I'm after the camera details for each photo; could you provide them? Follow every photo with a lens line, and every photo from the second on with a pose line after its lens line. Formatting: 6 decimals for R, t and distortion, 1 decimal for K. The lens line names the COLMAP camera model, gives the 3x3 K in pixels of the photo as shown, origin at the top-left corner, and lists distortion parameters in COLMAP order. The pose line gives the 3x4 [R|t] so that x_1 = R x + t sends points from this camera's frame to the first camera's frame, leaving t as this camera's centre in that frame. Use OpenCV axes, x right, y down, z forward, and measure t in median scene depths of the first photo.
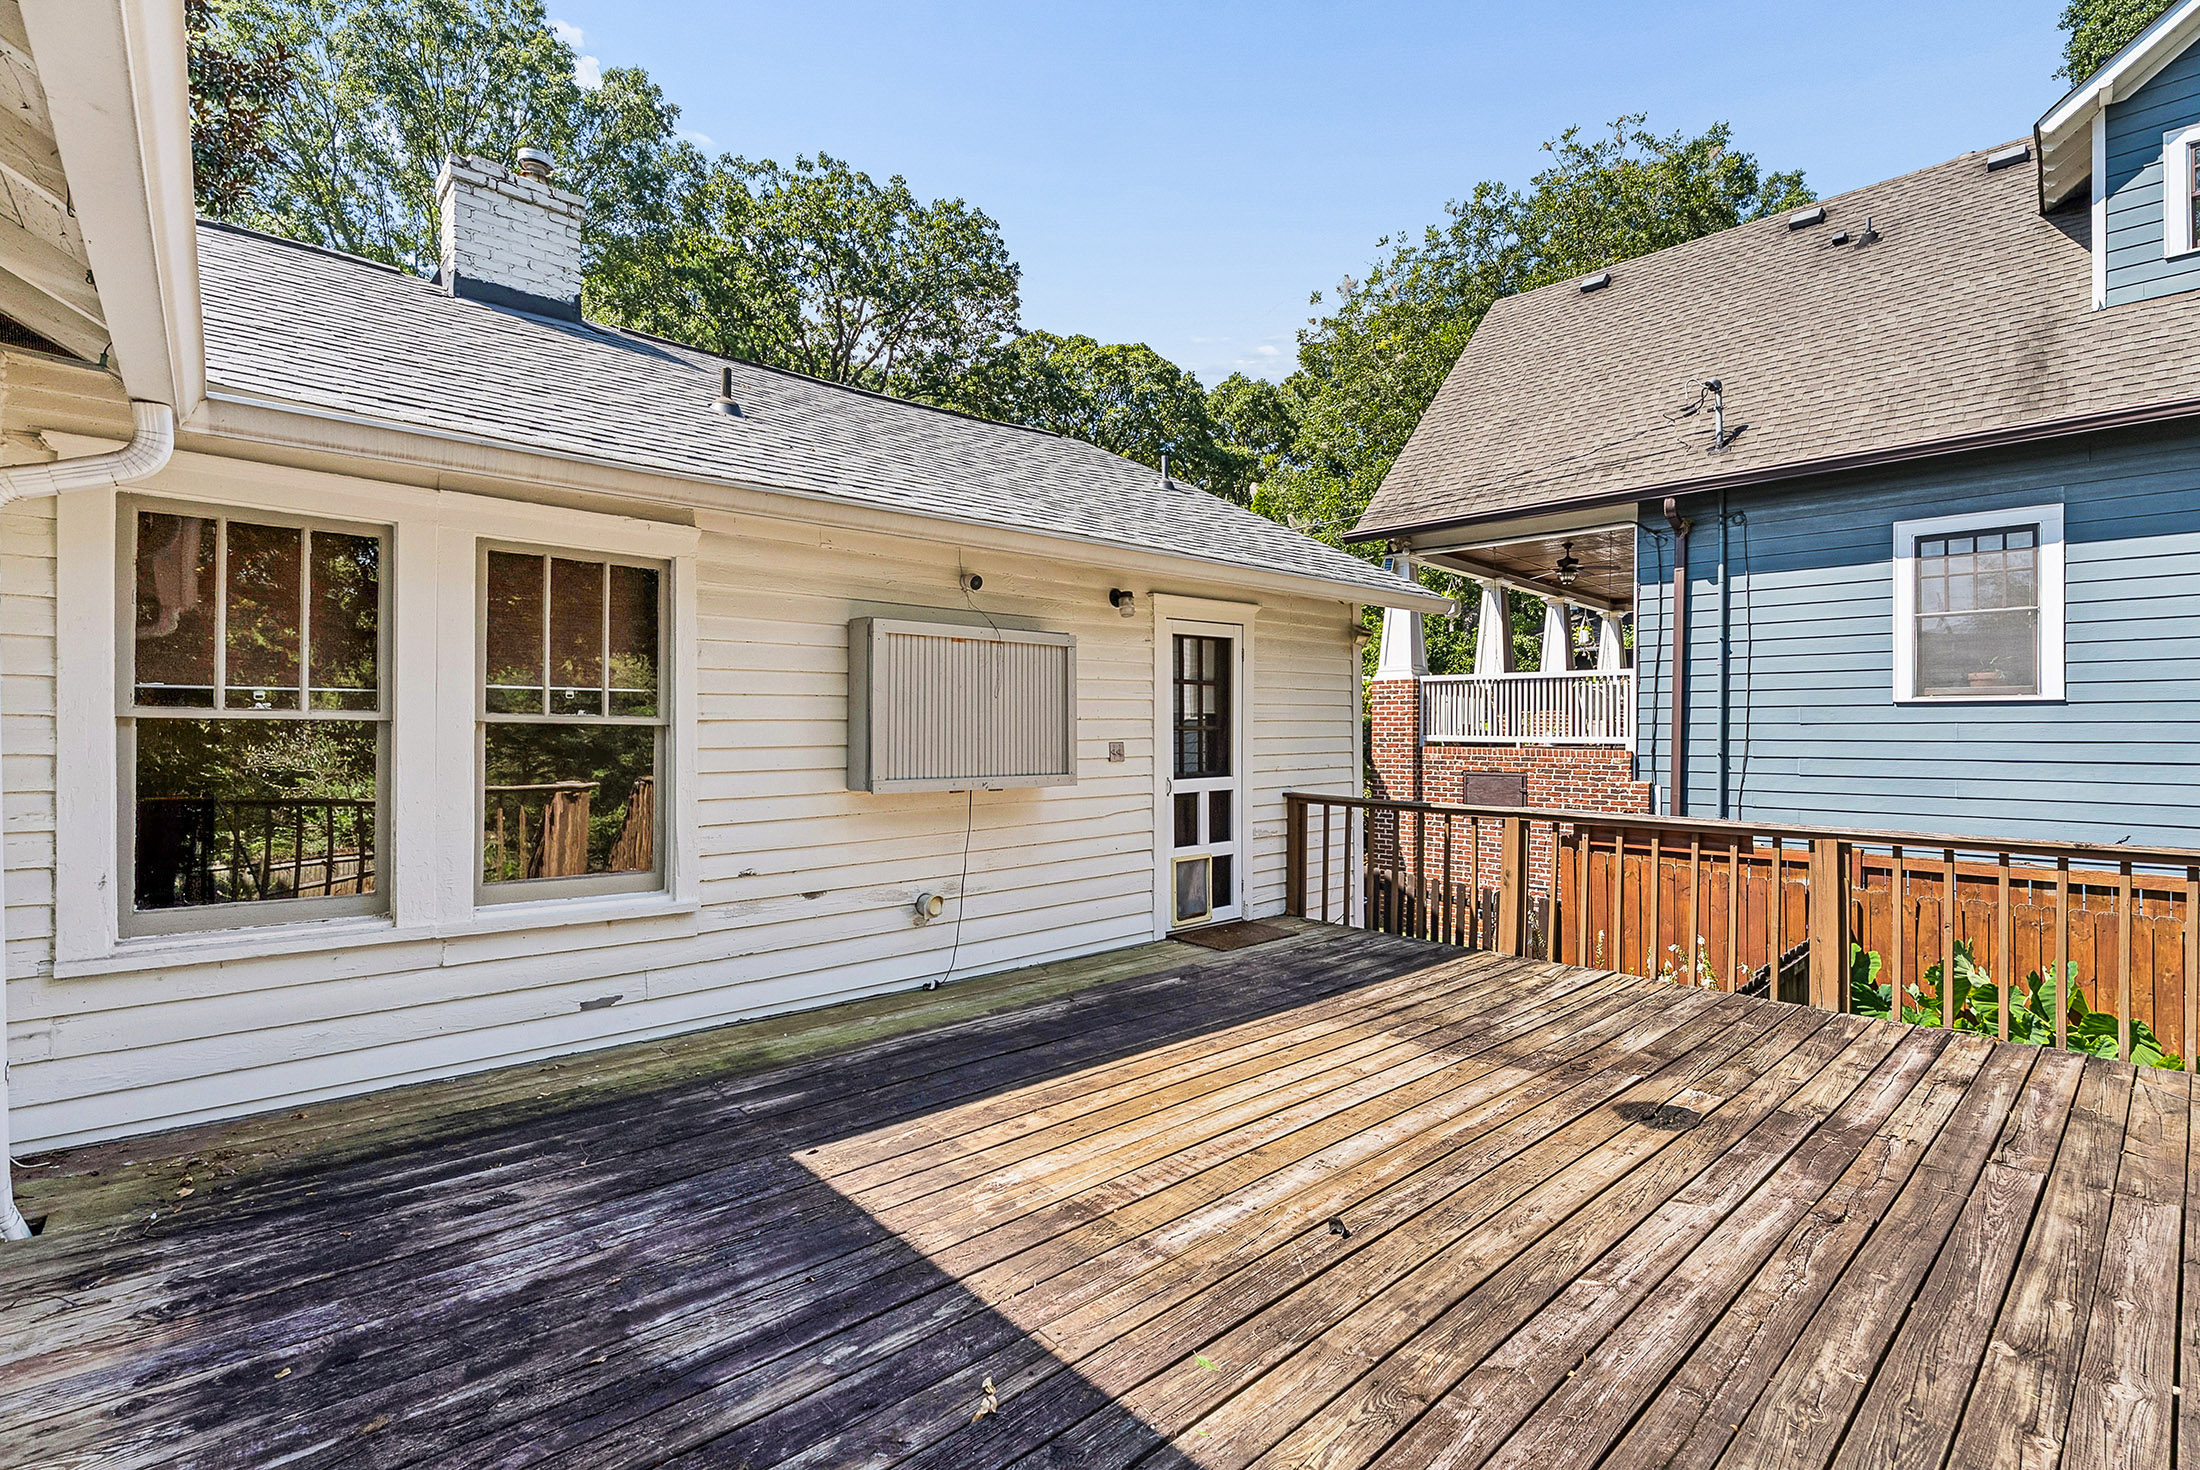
lens RADIAL K [[993.9, 0, 1100.0], [0, 993.9, 735.0], [0, 0, 1]] dist [-0.000603, 0.000278]
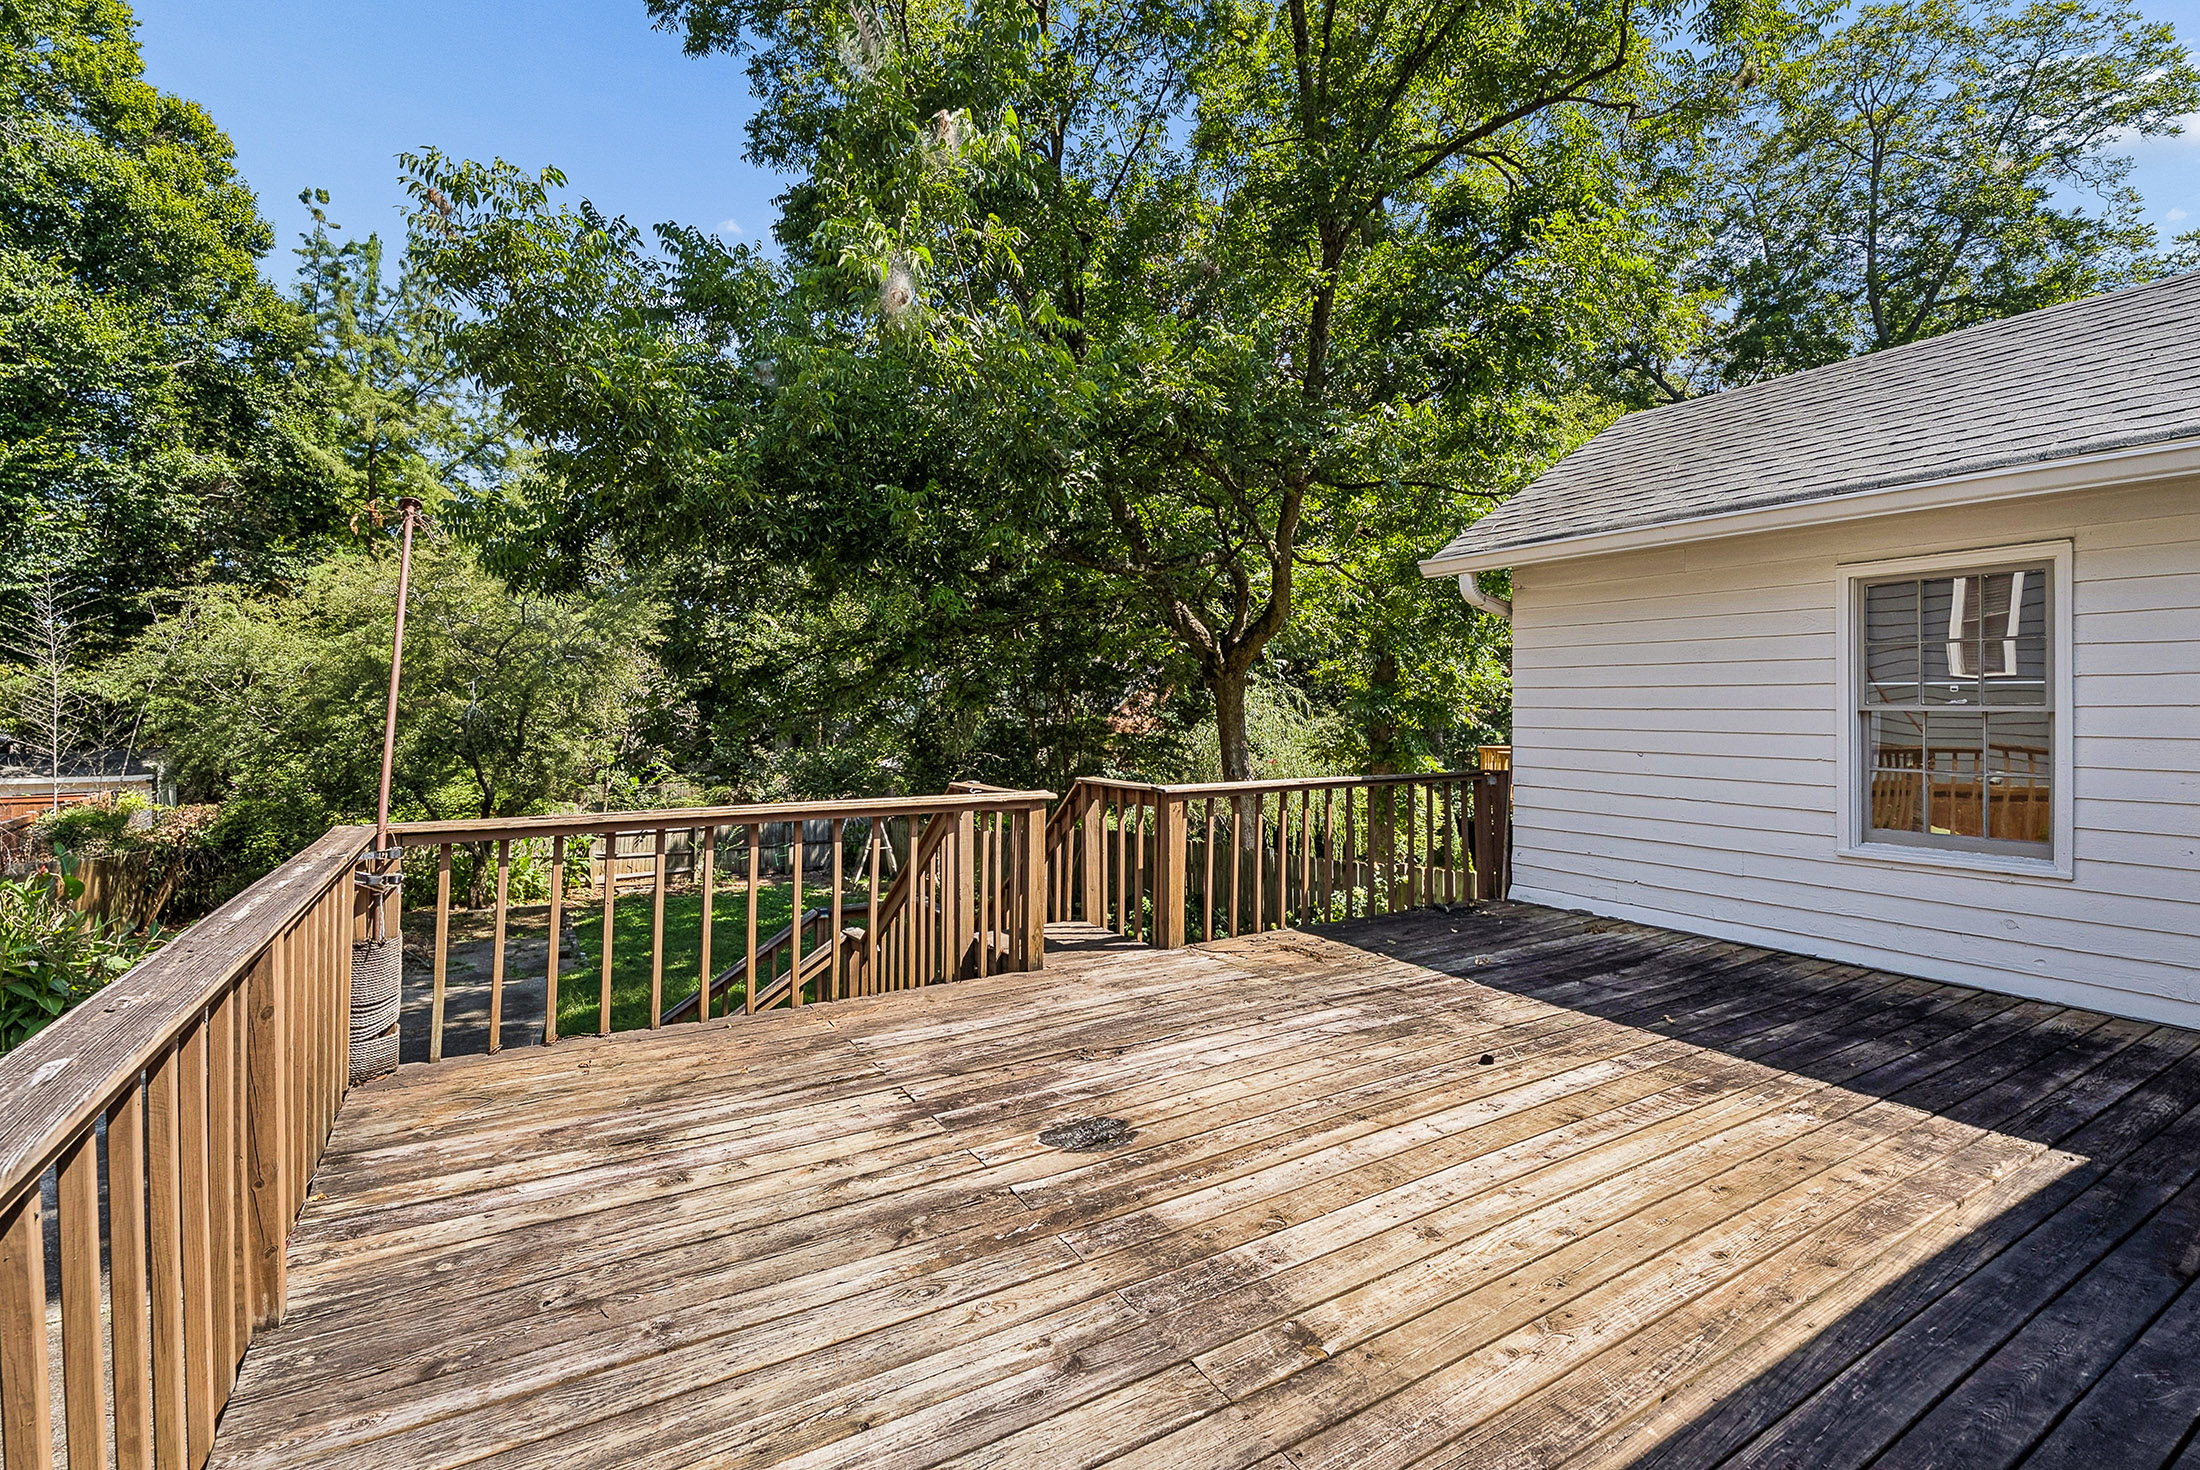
lens RADIAL K [[993.9, 0, 1100.0], [0, 993.9, 735.0], [0, 0, 1]] dist [-0.000603, 0.000278]
pose [[-0.982192, -0.011090, 0.187554, 0.436684], [-0.005887, 0.999583, 0.028272, -0.000246], [-0.187790, 0.026664, -0.981847, 2.077254]]
